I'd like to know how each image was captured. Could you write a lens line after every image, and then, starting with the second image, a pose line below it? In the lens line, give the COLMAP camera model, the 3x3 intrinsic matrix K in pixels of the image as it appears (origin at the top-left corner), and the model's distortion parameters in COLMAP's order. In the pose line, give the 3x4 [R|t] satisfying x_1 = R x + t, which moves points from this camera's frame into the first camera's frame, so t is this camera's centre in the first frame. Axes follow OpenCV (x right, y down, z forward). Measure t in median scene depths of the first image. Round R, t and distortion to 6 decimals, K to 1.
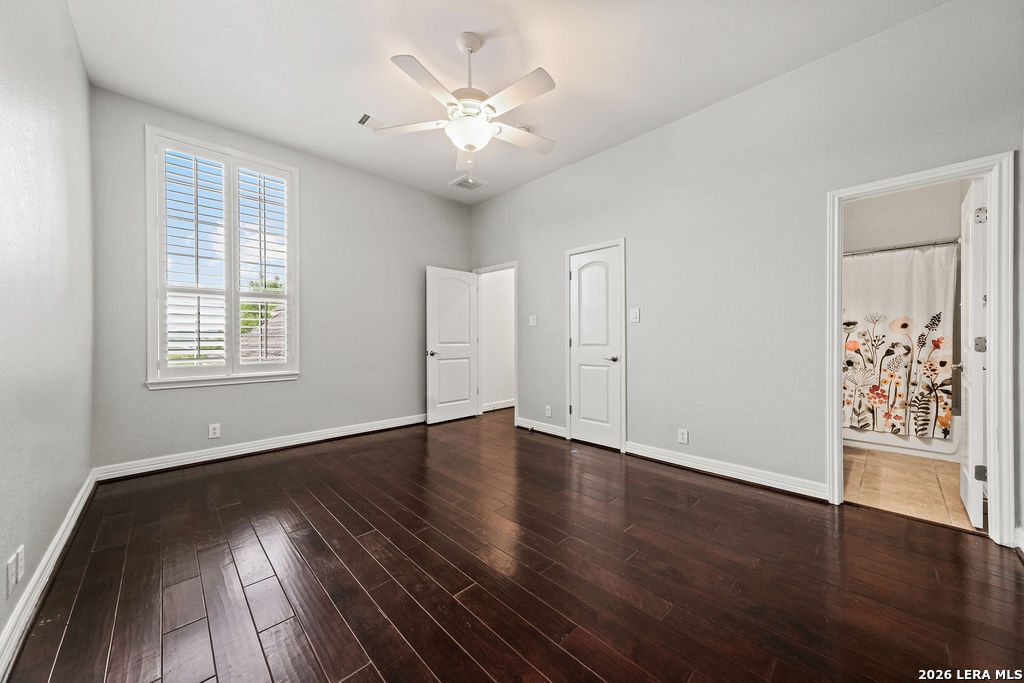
lens RADIAL K [[361.7, 0, 507.8], [0, 361.7, 339.1], [0, 0, 1]] dist [0.001410, 0.000414]
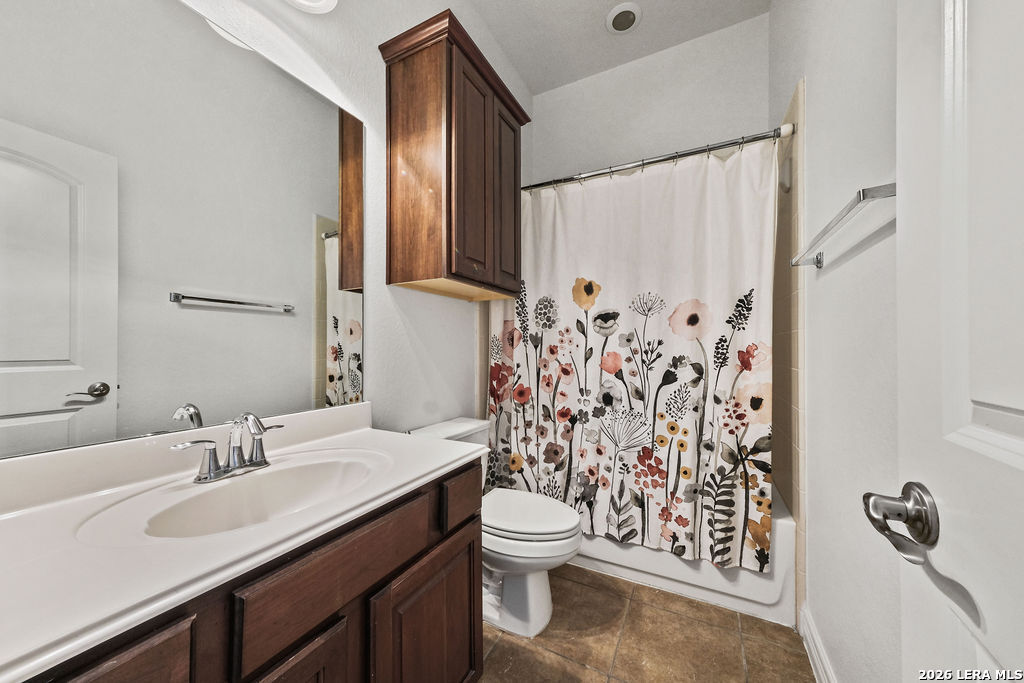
lens RADIAL K [[361.7, 0, 515.7], [0, 361.7, 346.9], [0, 0, 1]] dist [0.001410, 0.000414]
pose [[0.942281, 0.003593, 0.334803, 0.734737], [-0.001487, 0.999977, -0.006549, 0.000842], [-0.334819, 0.005673, 0.942265, 0.647828]]
